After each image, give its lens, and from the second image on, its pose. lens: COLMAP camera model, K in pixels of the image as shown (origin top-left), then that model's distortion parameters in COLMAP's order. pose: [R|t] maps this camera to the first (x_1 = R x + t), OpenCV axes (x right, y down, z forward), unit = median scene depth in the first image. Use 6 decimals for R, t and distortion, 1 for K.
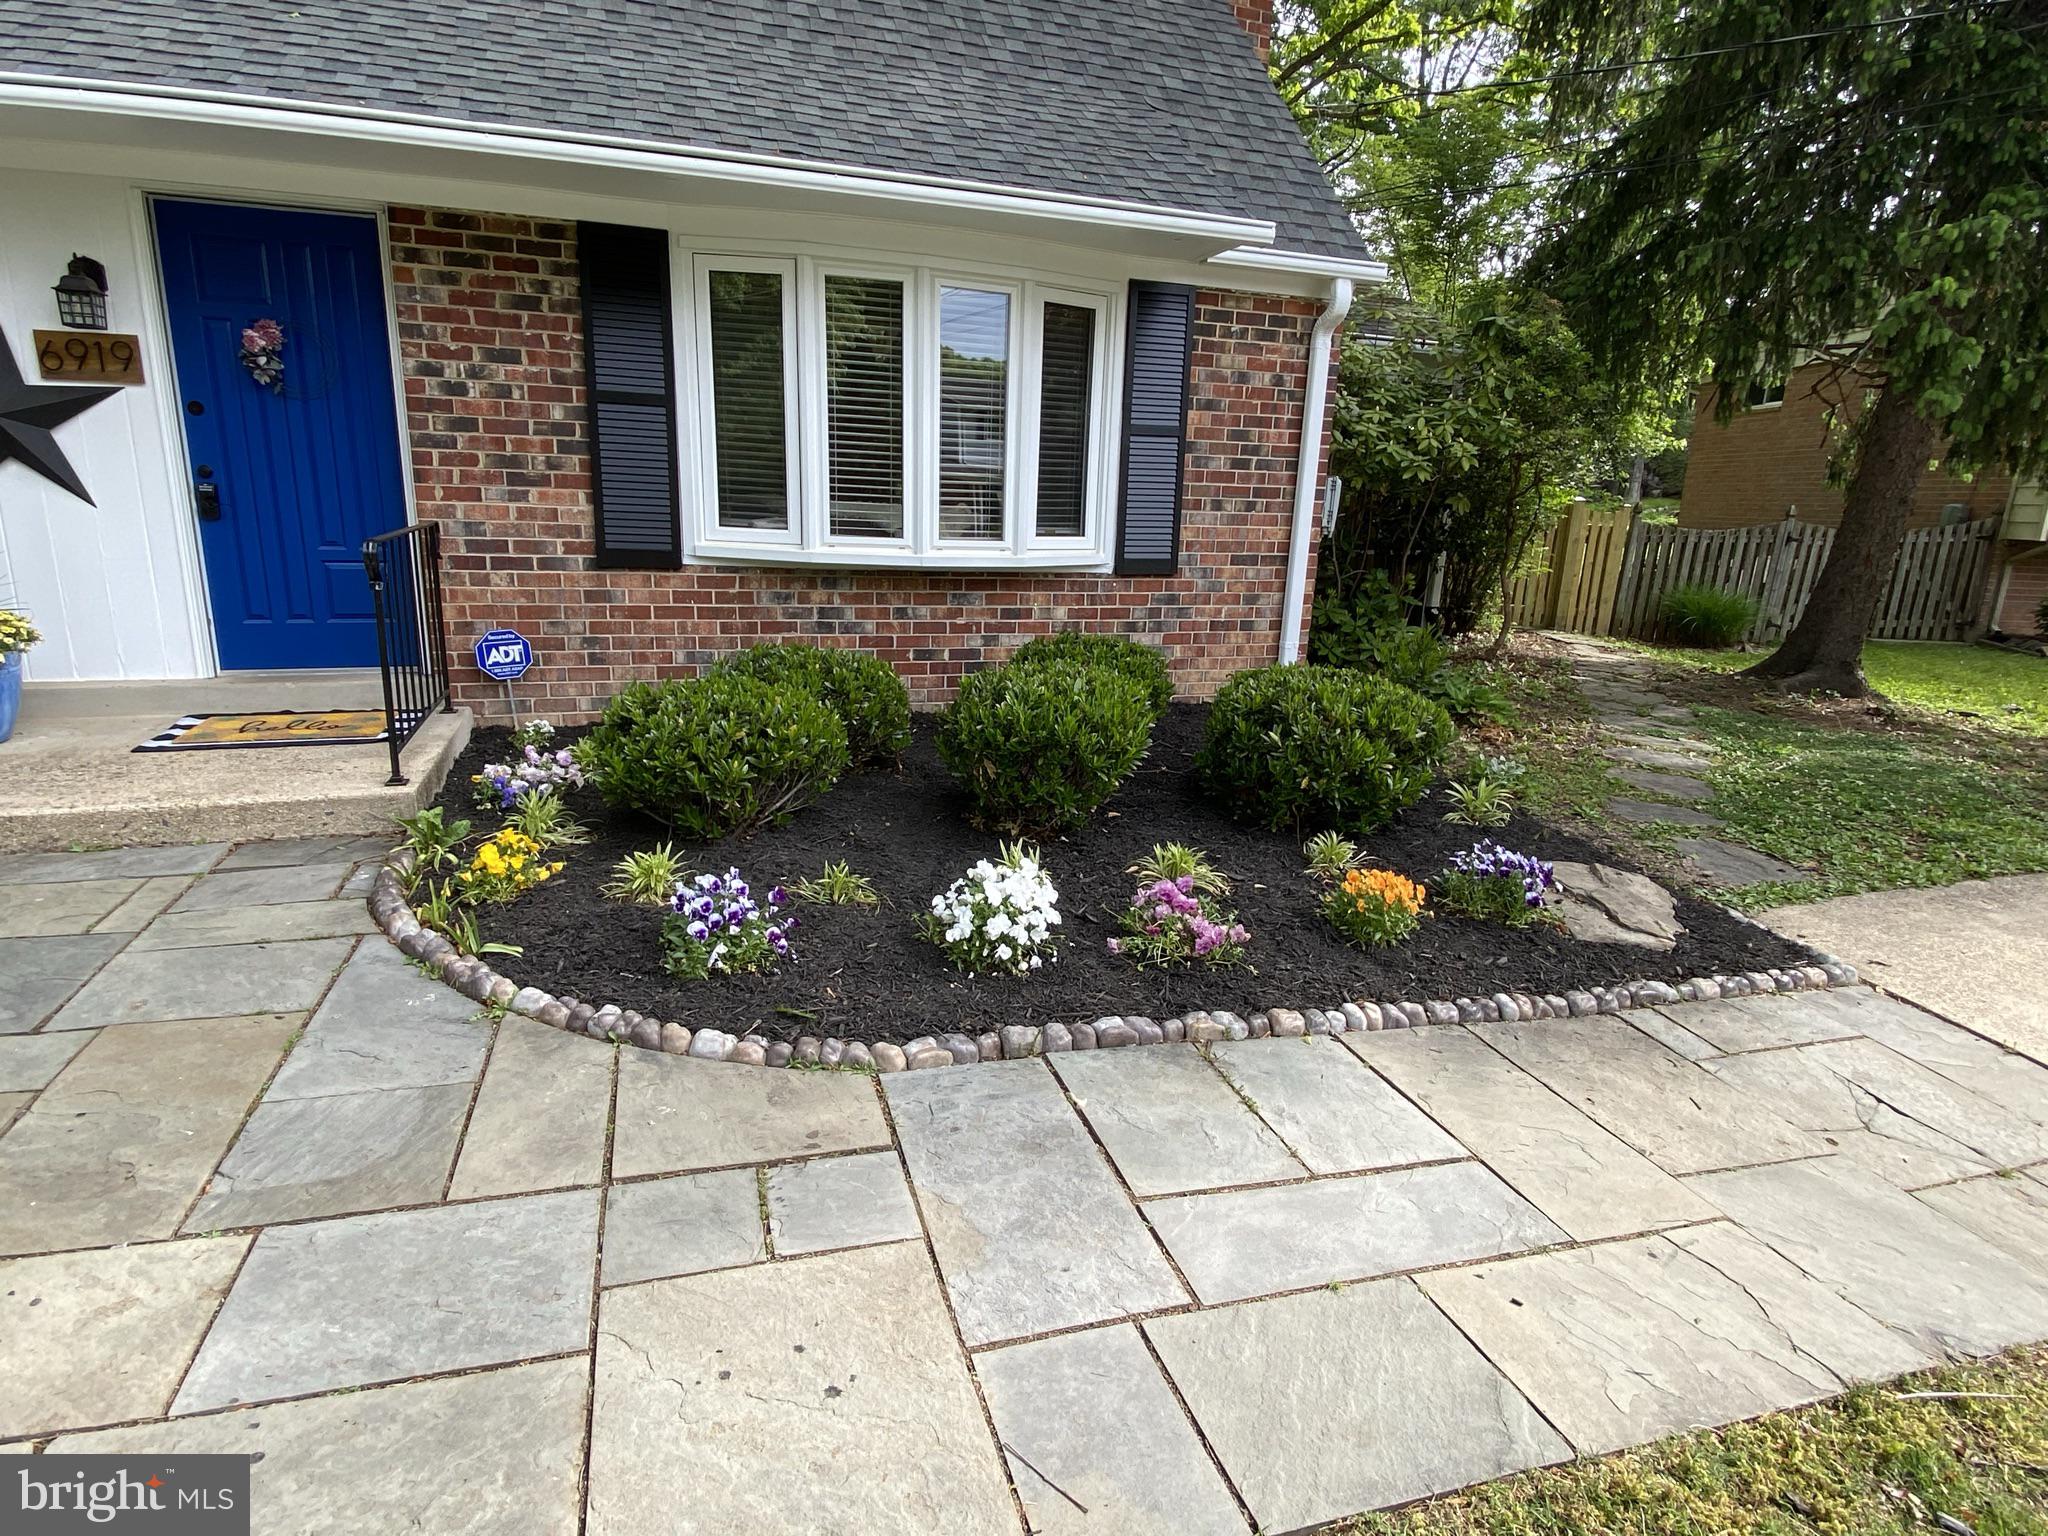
lens RADIAL K [[1058.2, 0, 1009.9], [0, 1058.2, 773.1], [0, 0, 1]] dist [0.044014, -0.037528]
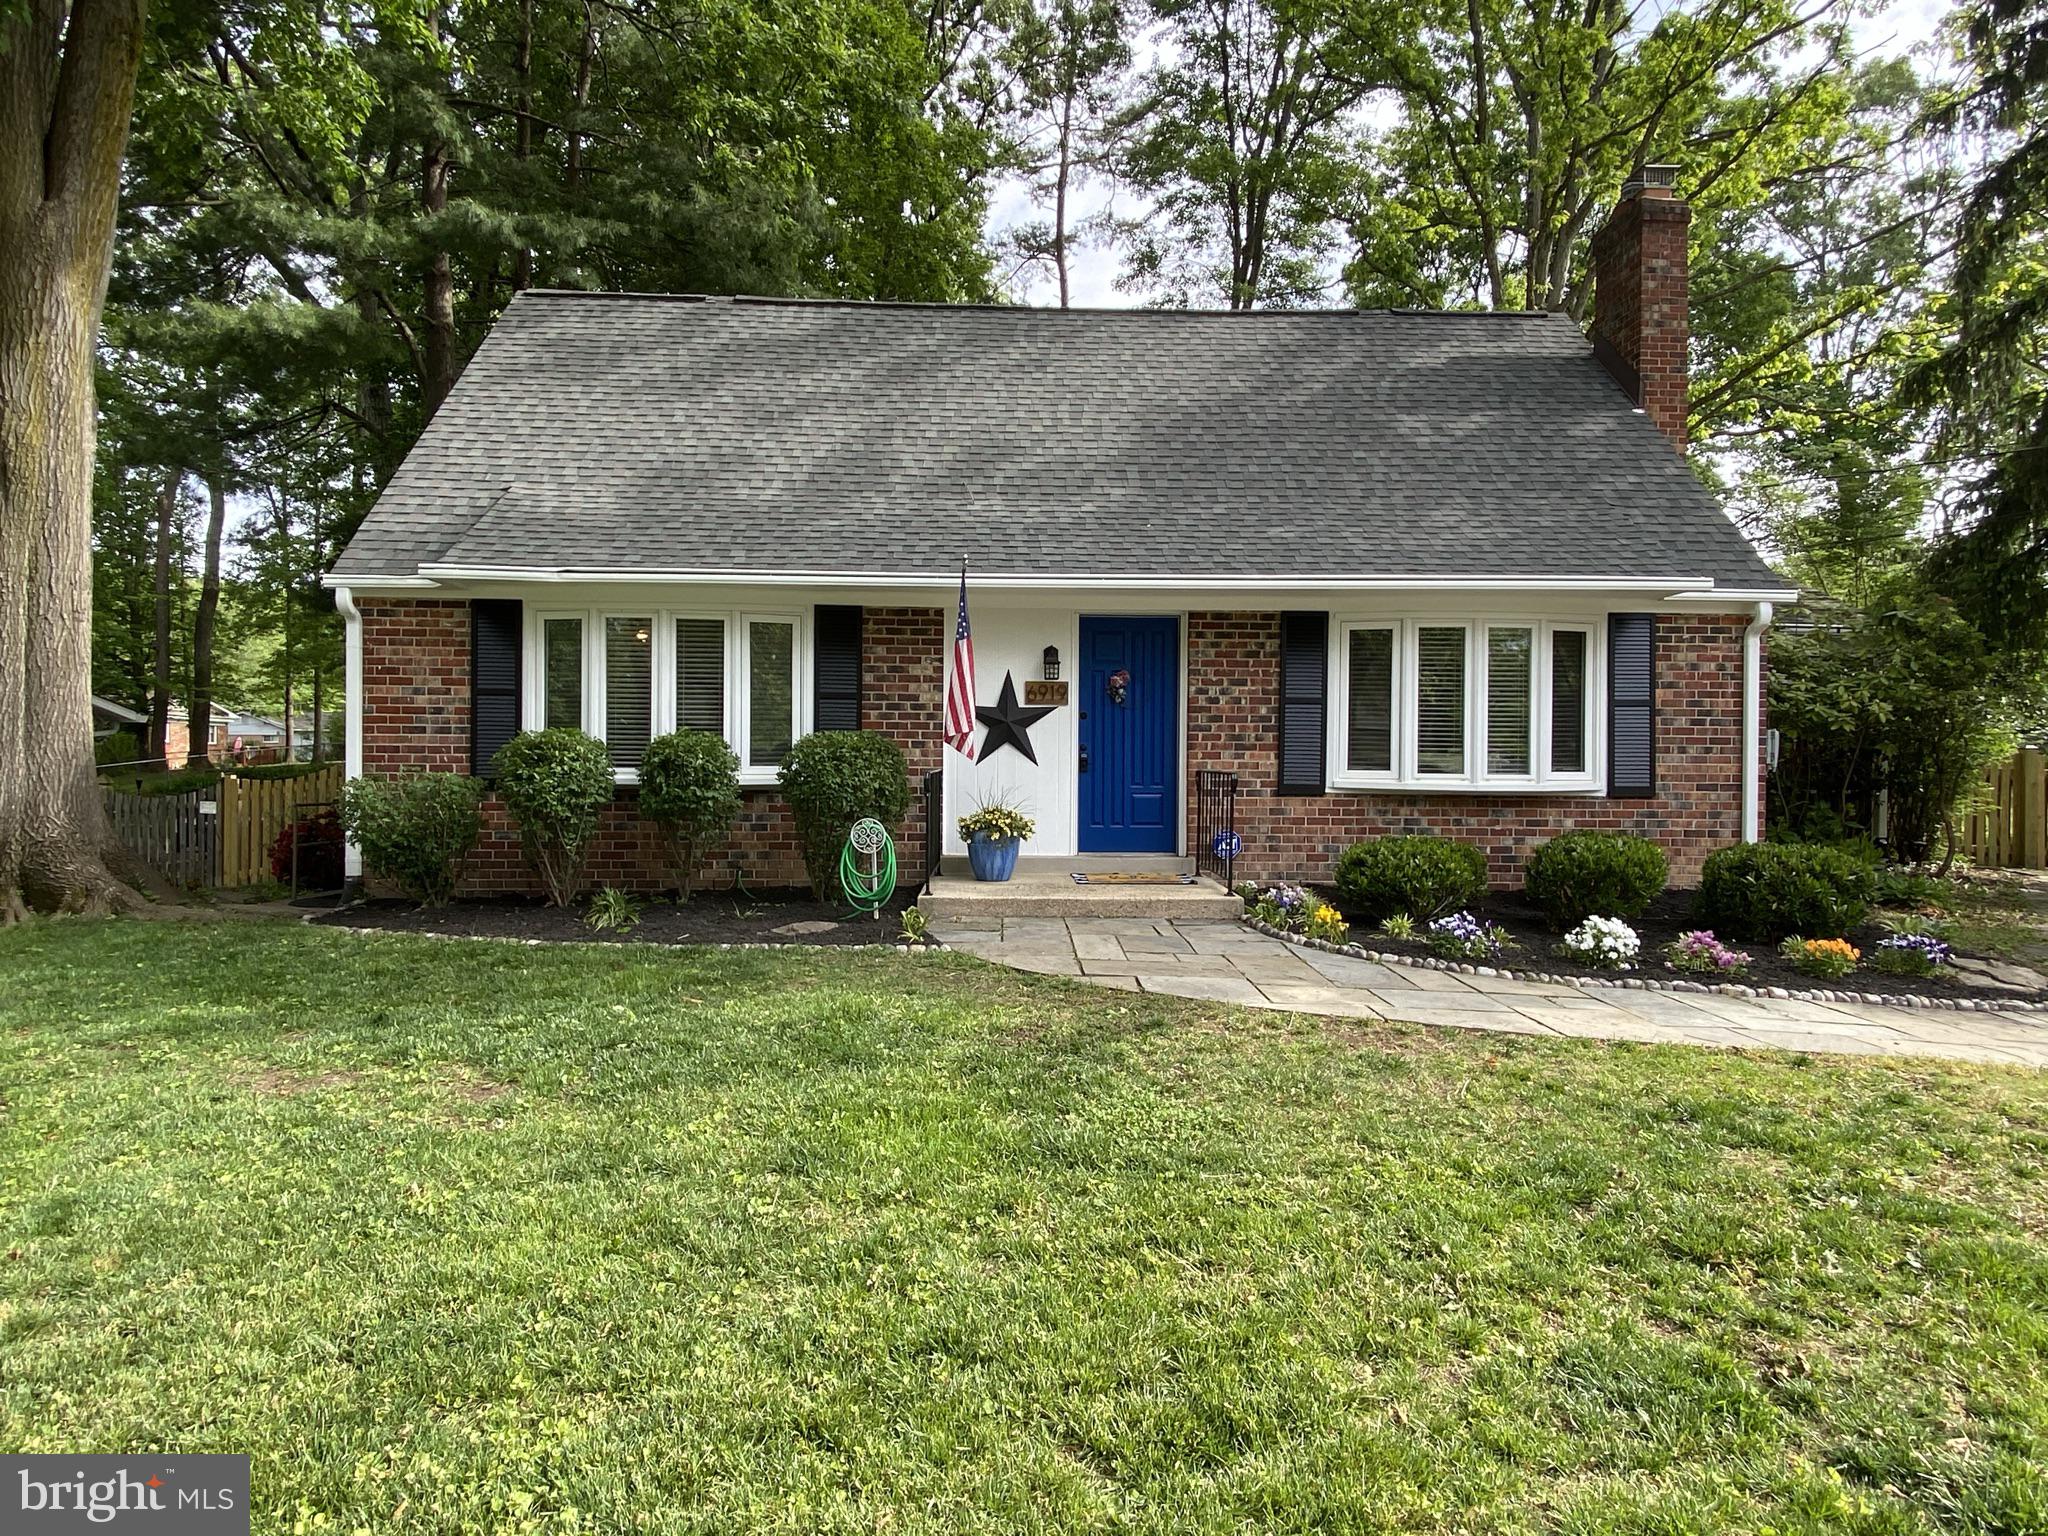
lens RADIAL K [[1156.4, 0, 1016.3], [0, 1156.4, 781.5], [0, 0, 1]] dist [0.036043, -0.033944]
pose [[0.958472, -0.023322, -0.284230, -0.280611], [-0.047741, 0.969465, -0.240536, 0.268365], [0.281161, 0.244117, 0.928092, -0.899655]]
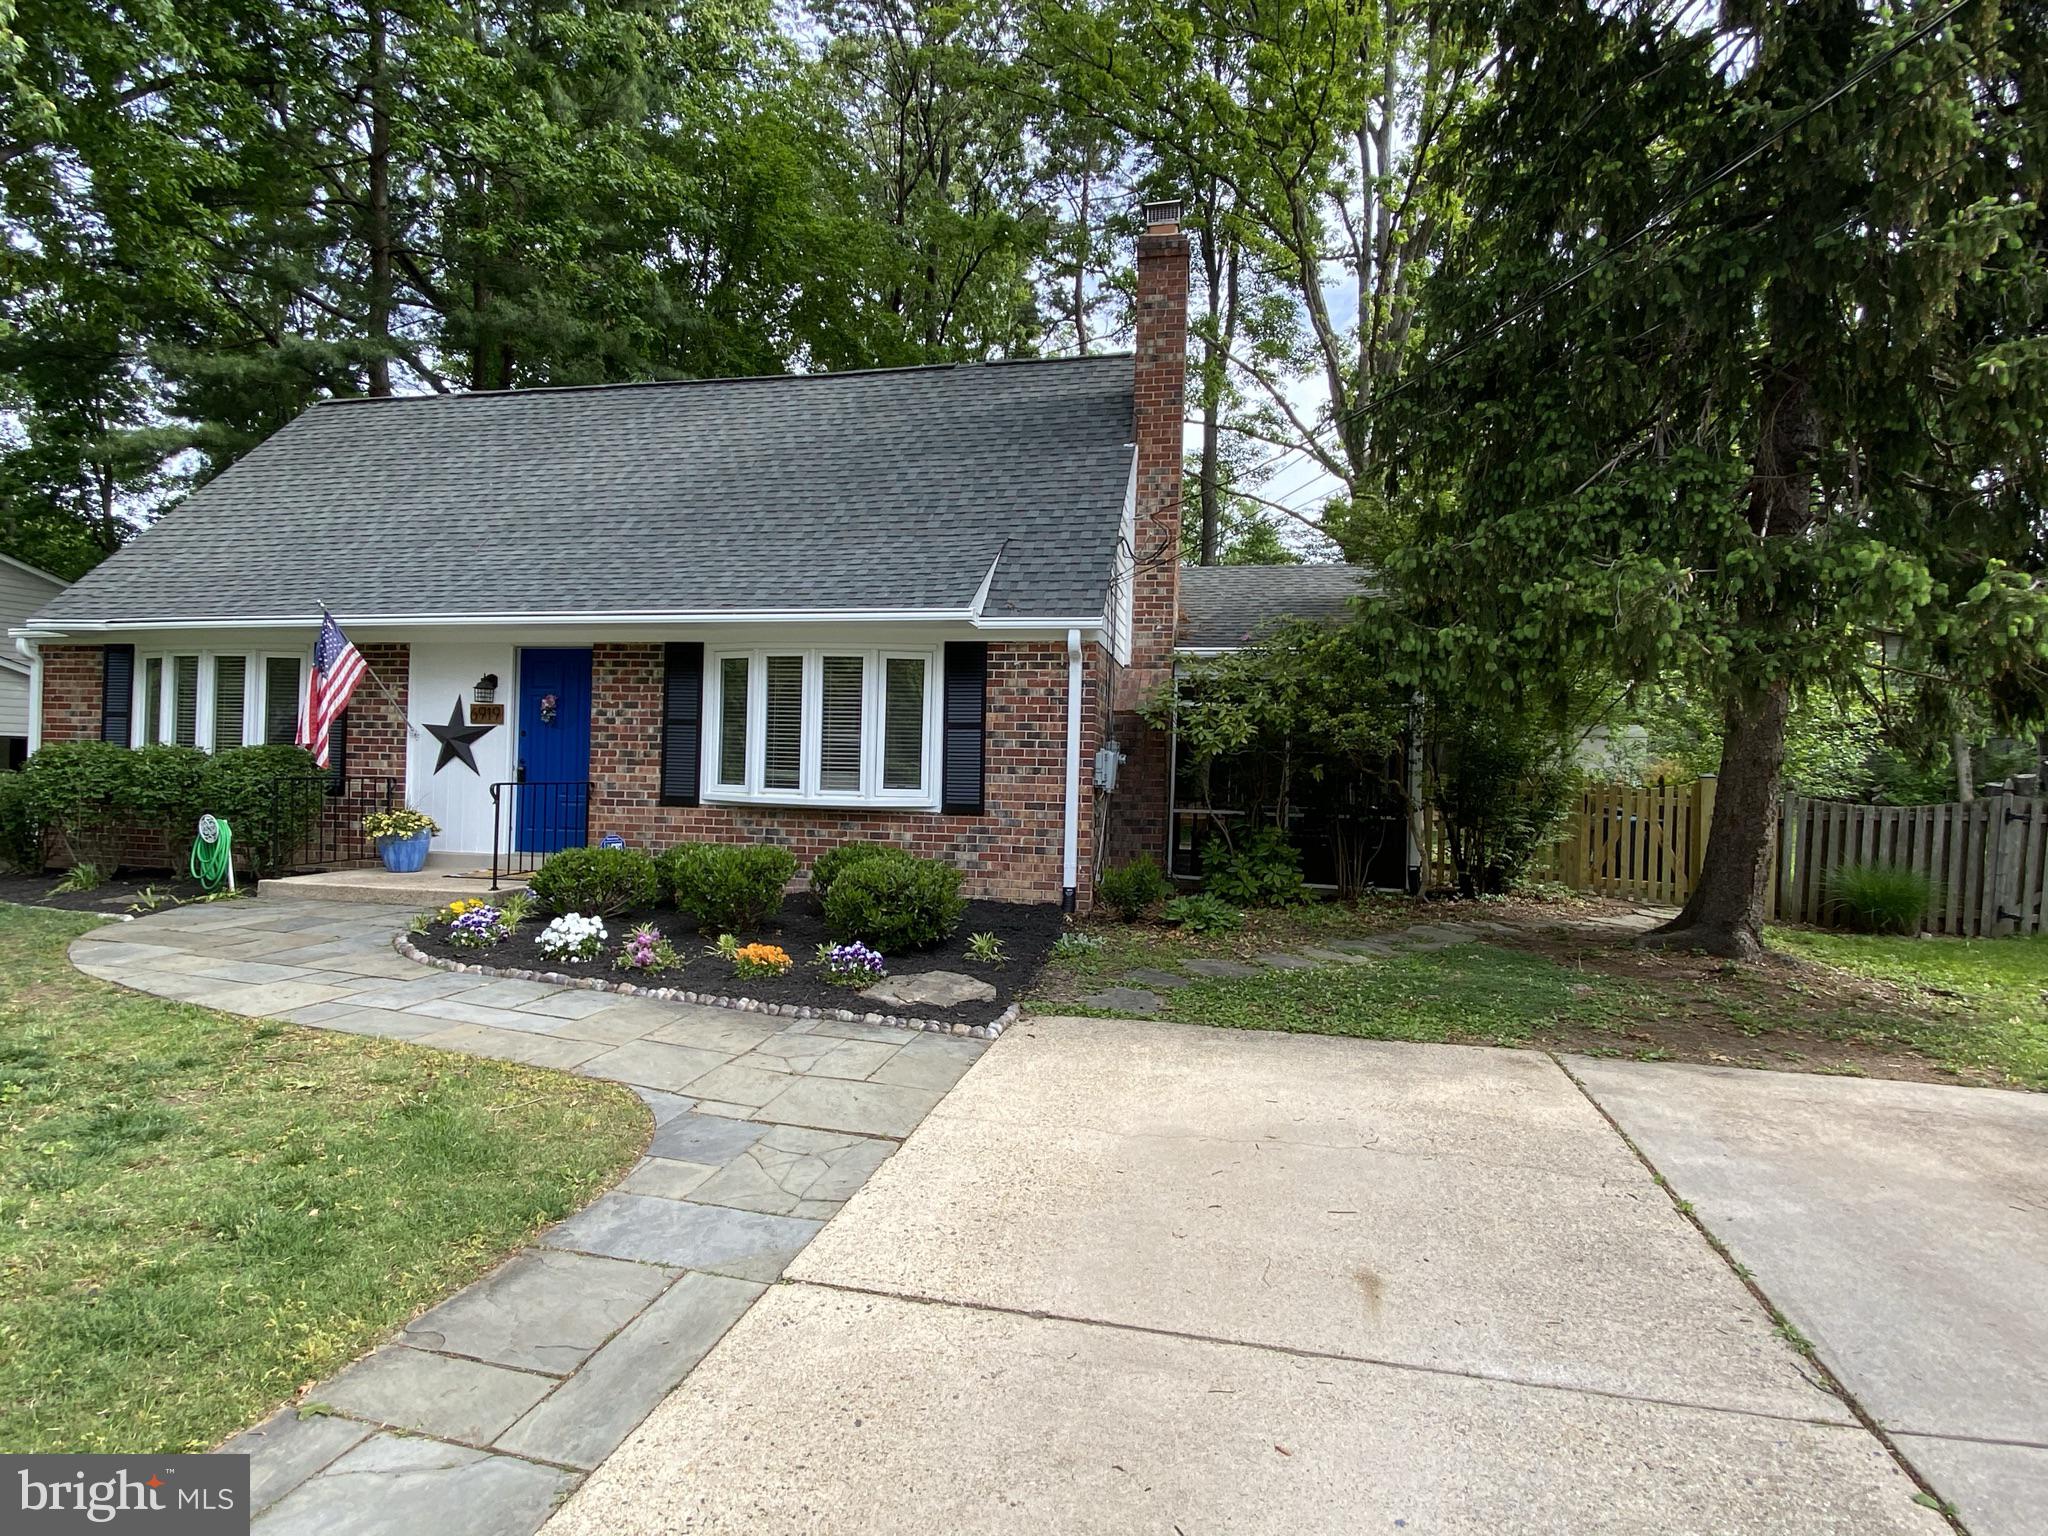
lens RADIAL K [[1058.2, 0, 1031.8], [0, 1058.2, 786.2], [0, 0, 1]] dist [0.044014, -0.037528]
pose [[0.860430, -0.010511, -0.509460, 1.254920], [-0.123742, 0.965550, -0.228911, 0.140807], [0.494316, 0.260004, 0.829488, -0.293516]]
